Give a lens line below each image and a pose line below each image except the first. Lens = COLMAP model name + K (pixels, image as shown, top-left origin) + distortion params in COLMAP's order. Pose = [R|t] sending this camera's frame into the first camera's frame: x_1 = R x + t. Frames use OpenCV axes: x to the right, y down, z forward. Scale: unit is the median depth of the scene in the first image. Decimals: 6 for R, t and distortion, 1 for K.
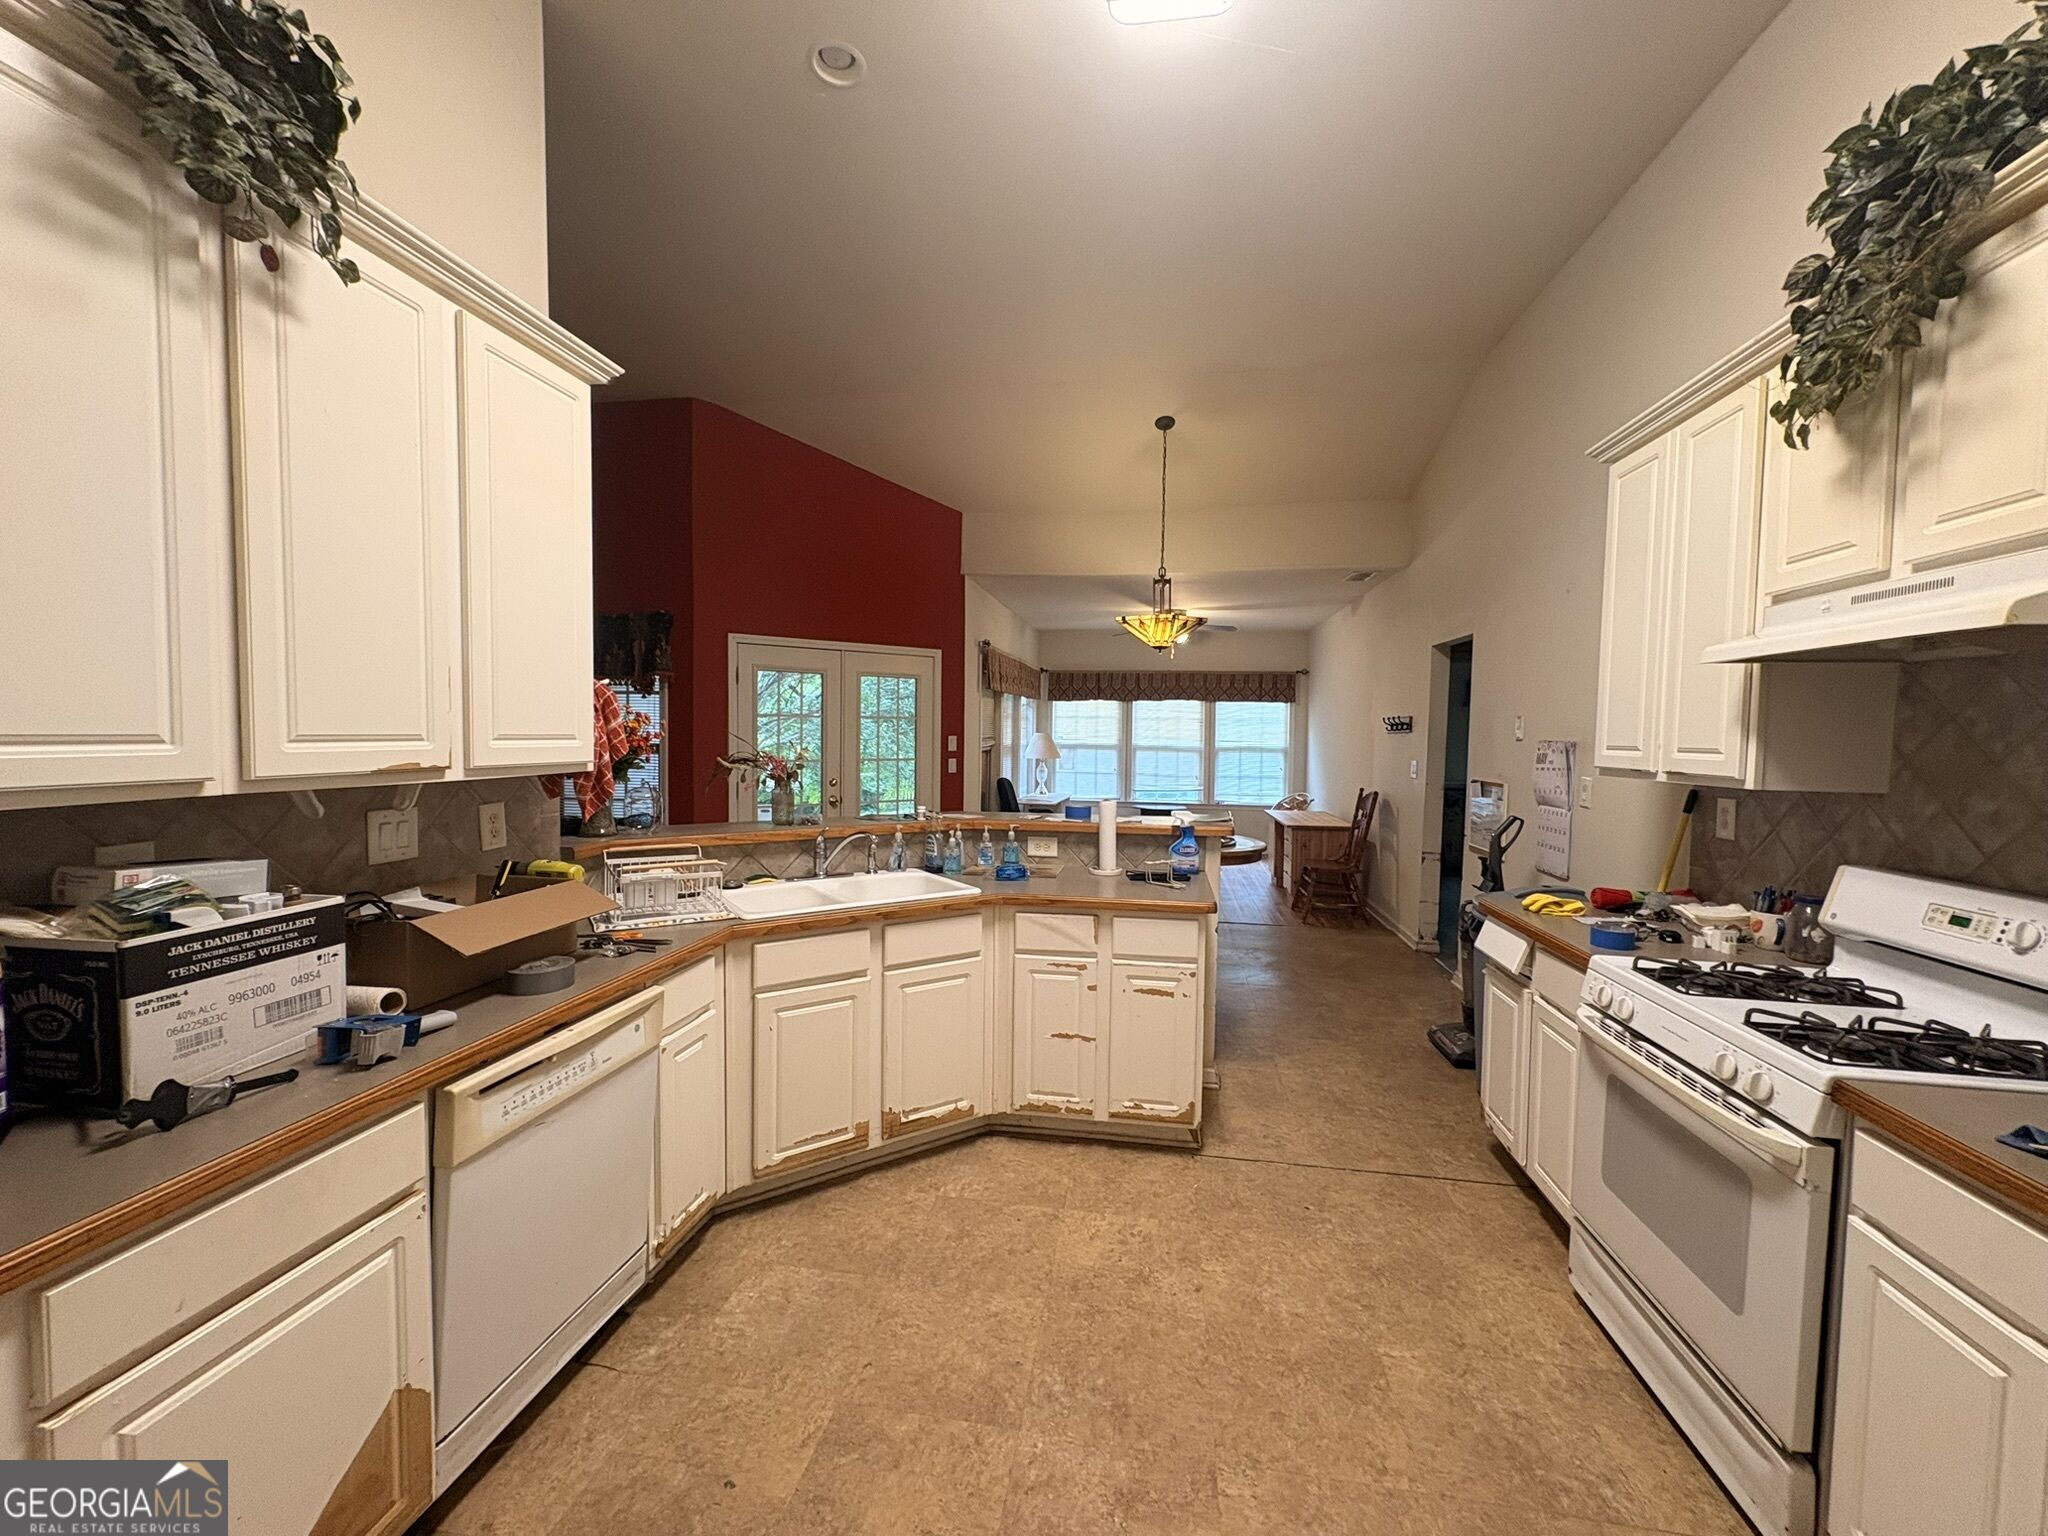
lens RADIAL K [[813.9, 0, 1023.5], [0, 813.9, 769.5], [0, 0, 1]] dist [0.000656, -0.000297]
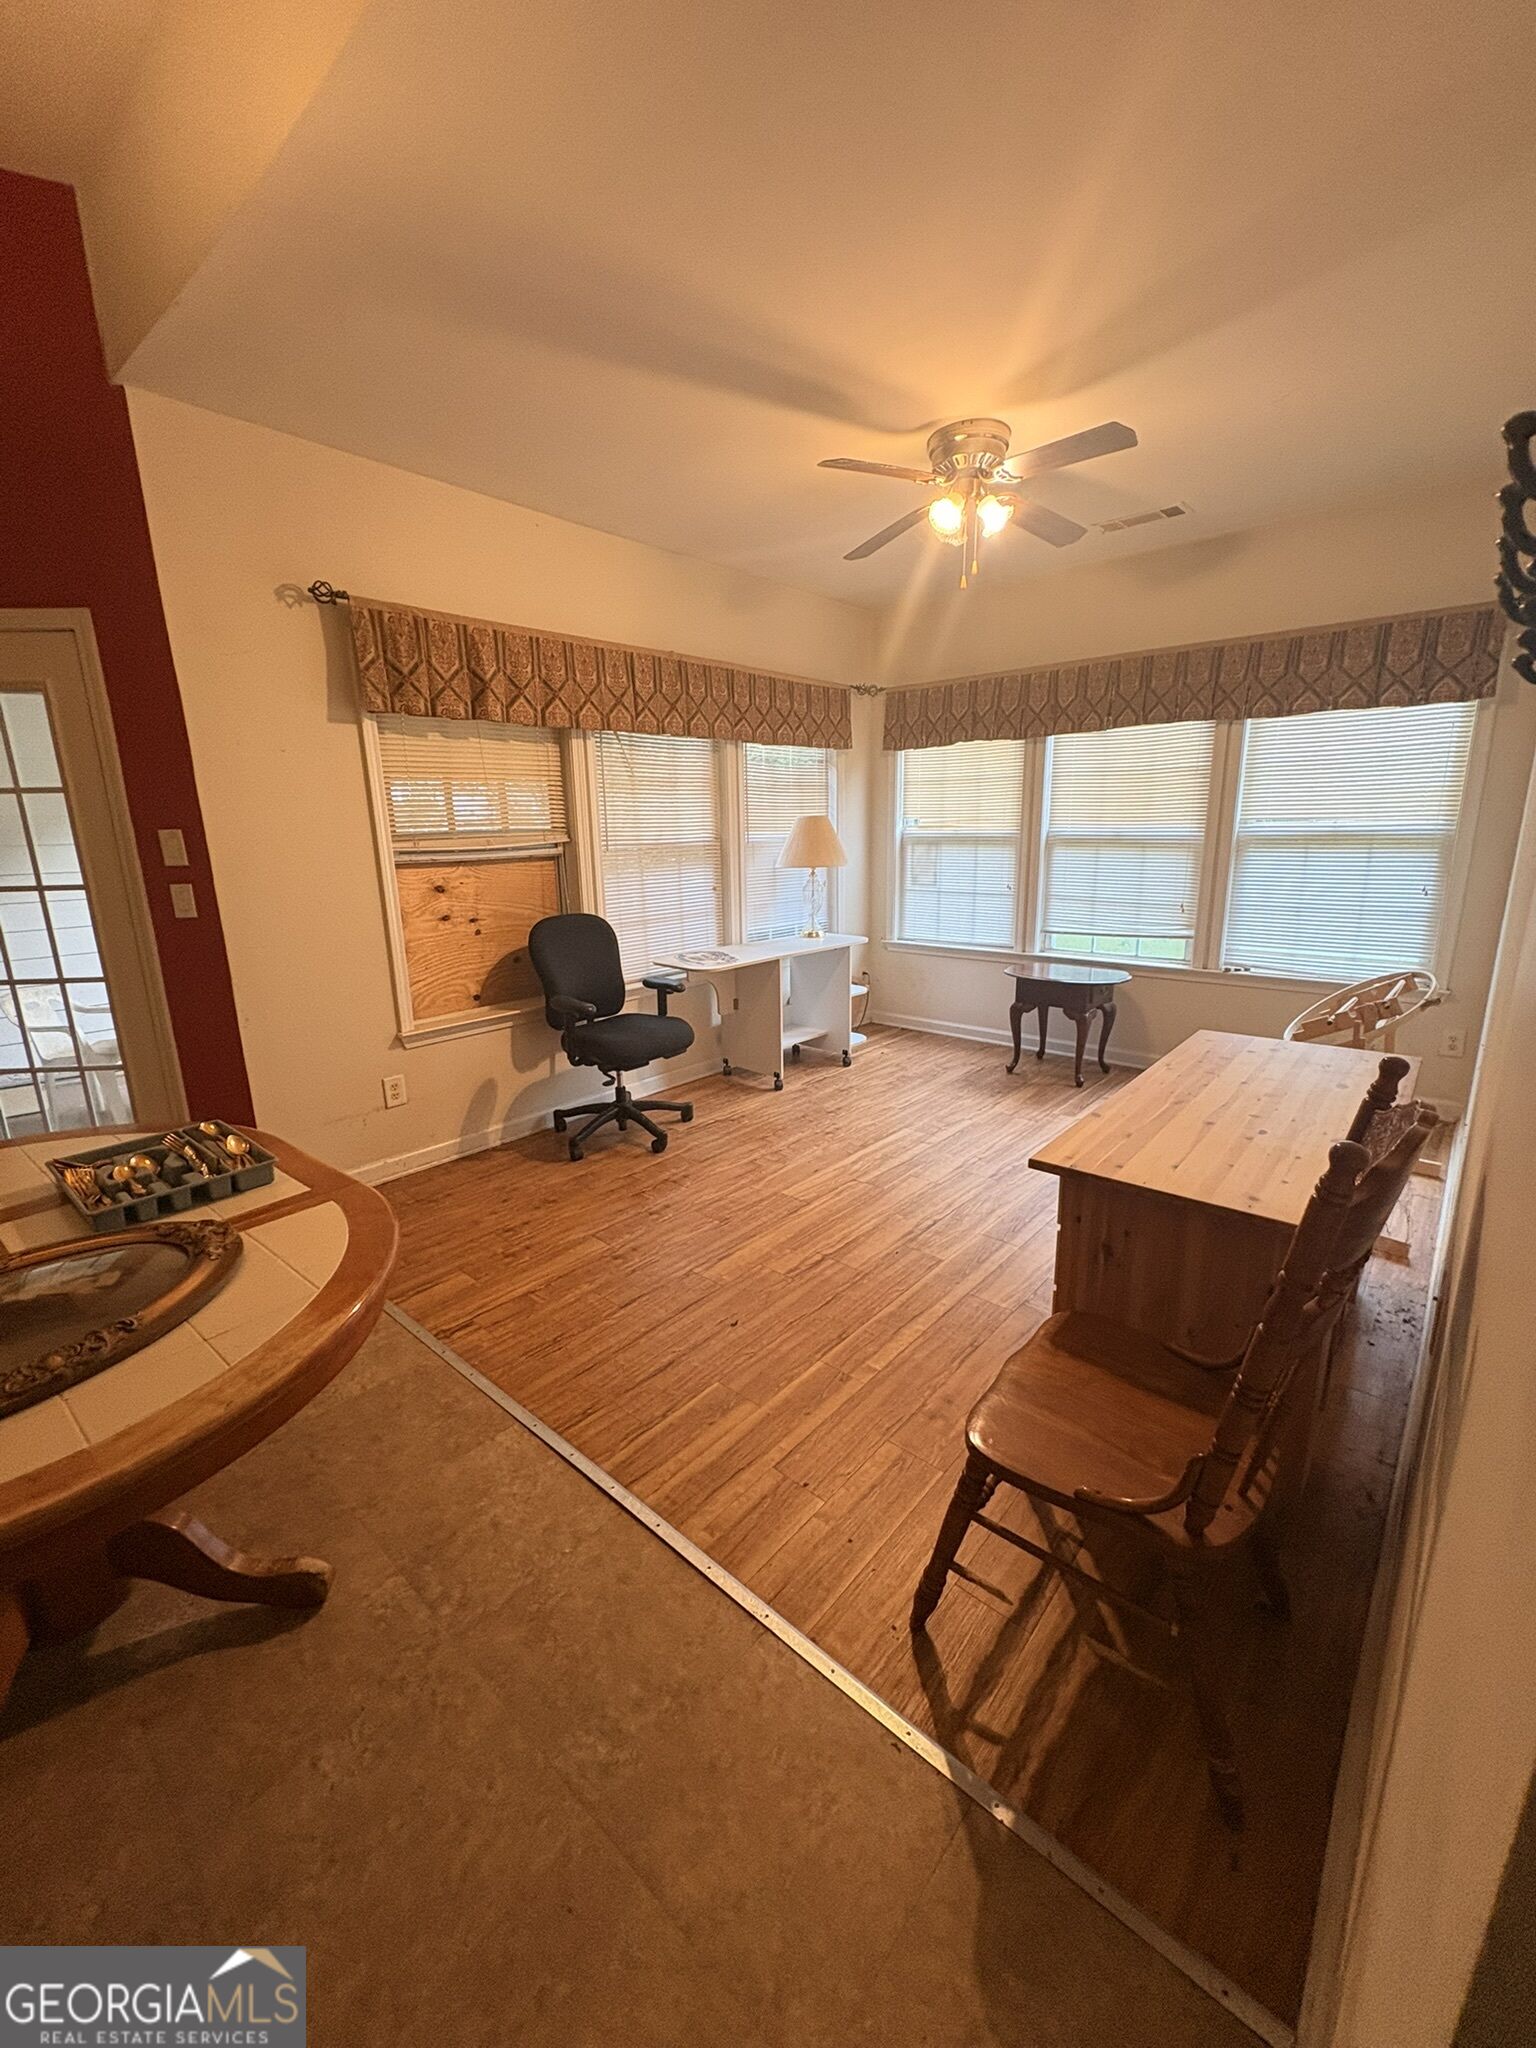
lens RADIAL K [[813.9, 0, 769.0], [0, 813.9, 1023.7], [0, 0, 1]] dist [0.000656, -0.000297]
pose [[0.850599, 0.092952, -0.517534, 0.996050], [0.006943, 0.982179, 0.187817, -0.049199], [0.525769, -0.163351, 0.834795, 1.983633]]
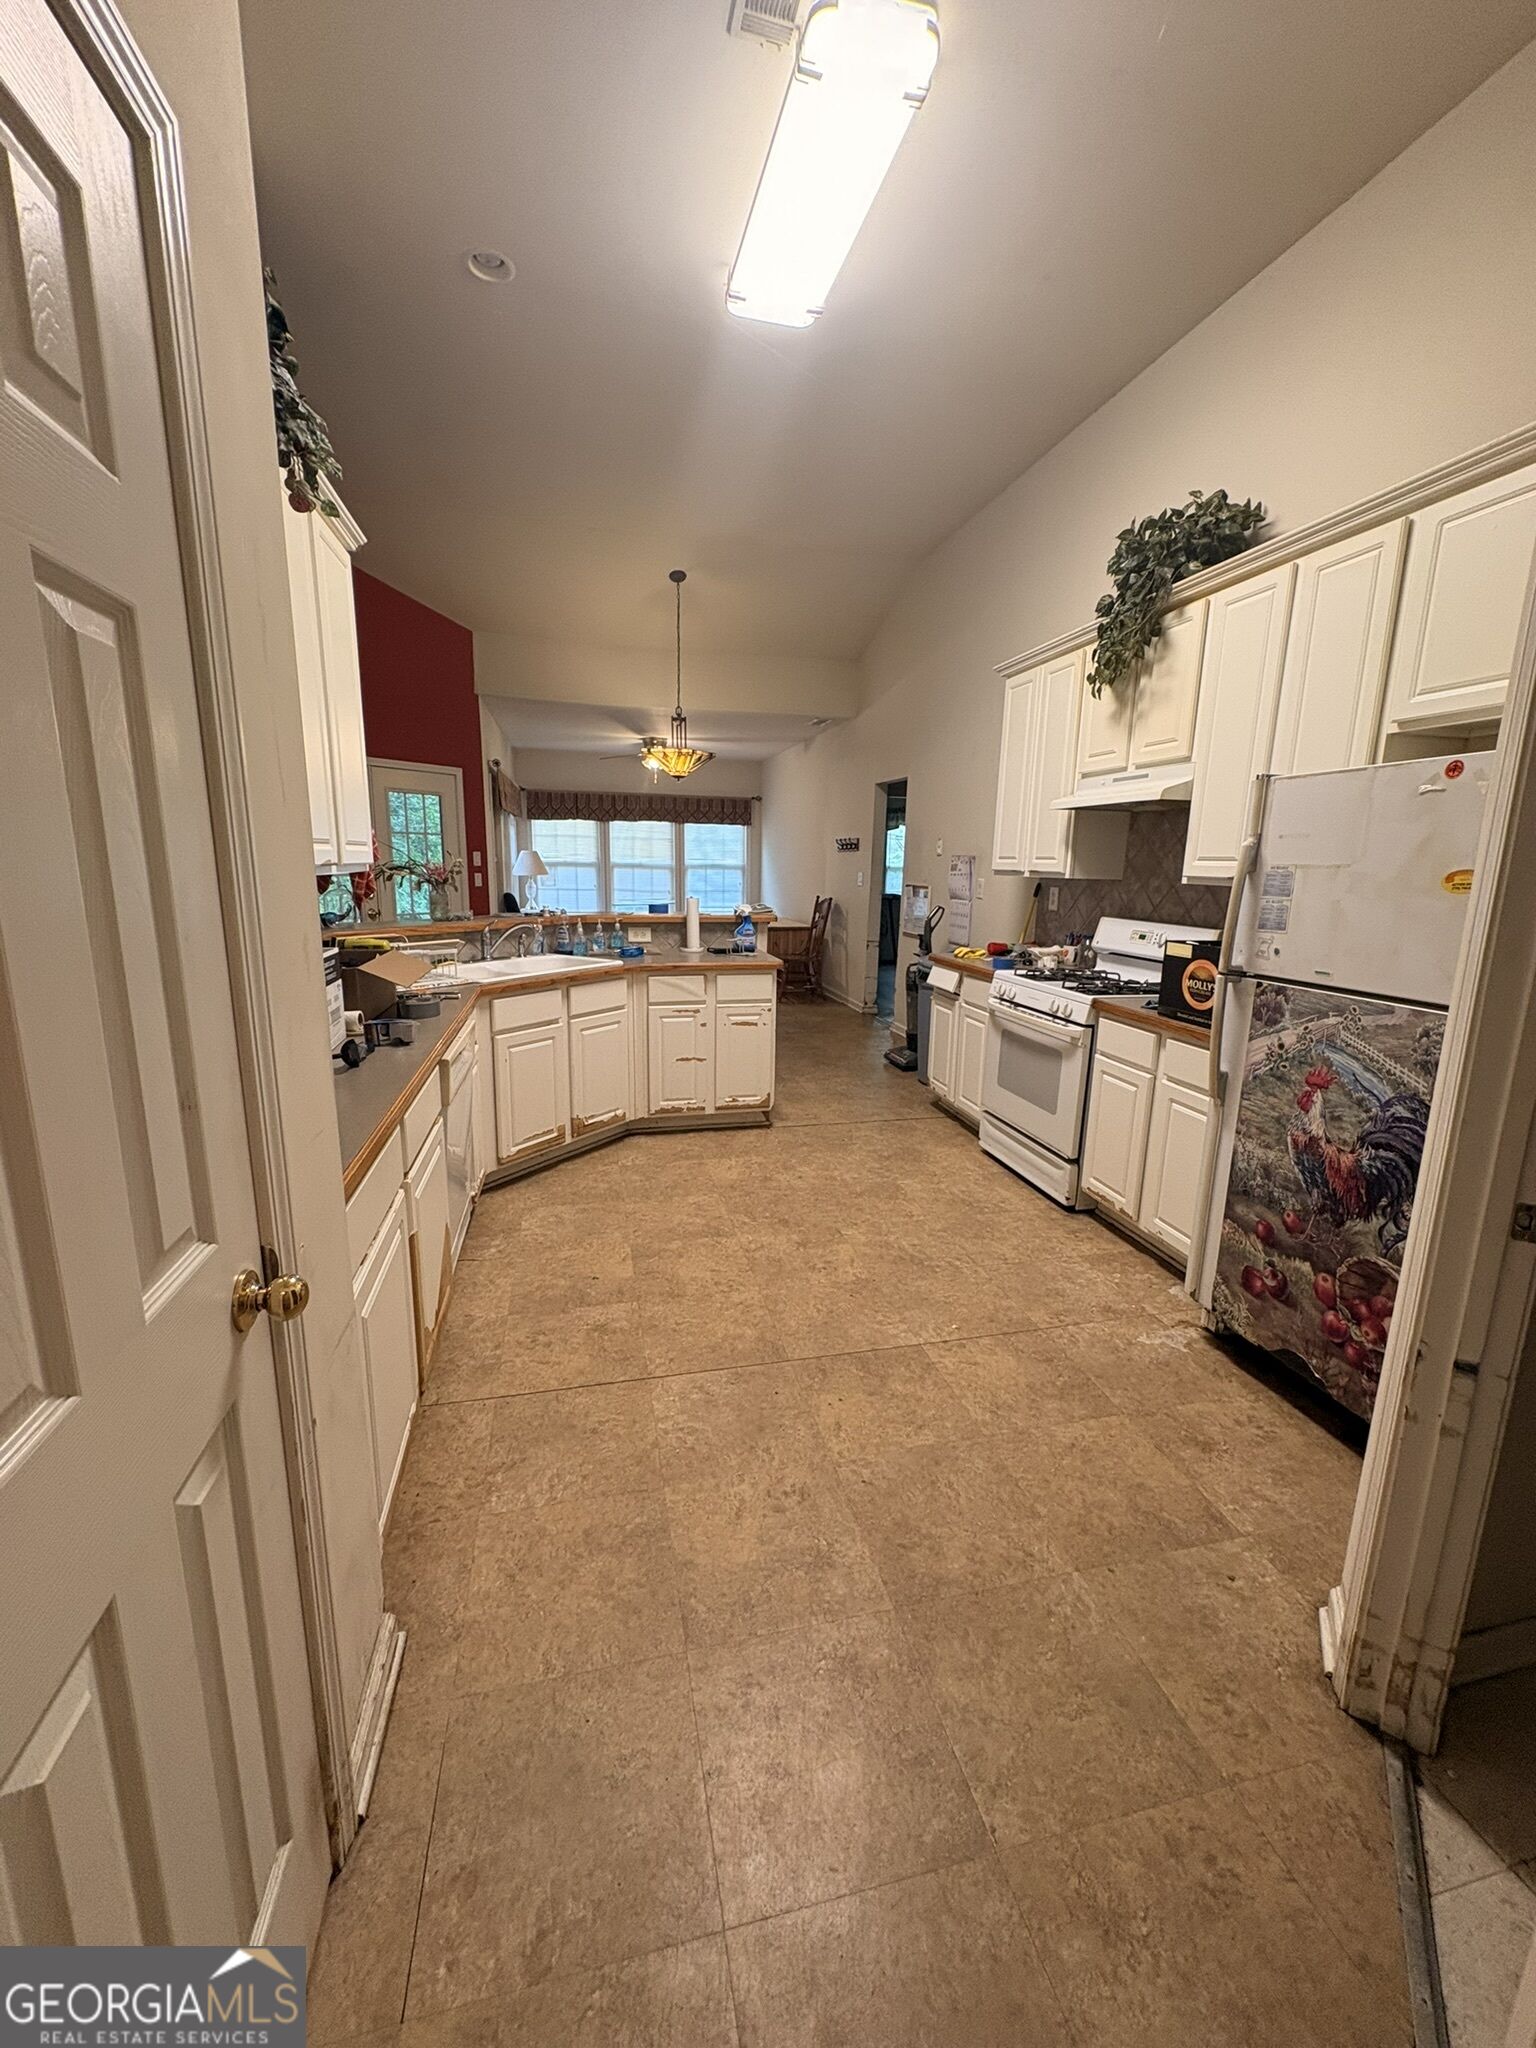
lens RADIAL K [[813.9, 0, 767.3], [0, 813.9, 1027.5], [0, 0, 1]] dist [0.000656, -0.000297]
pose [[0.922880, -0.074383, 0.377835, -0.389735], [0.011659, 0.986115, 0.165656, 0.035422], [-0.384911, -0.148475, 0.910933, -0.401651]]
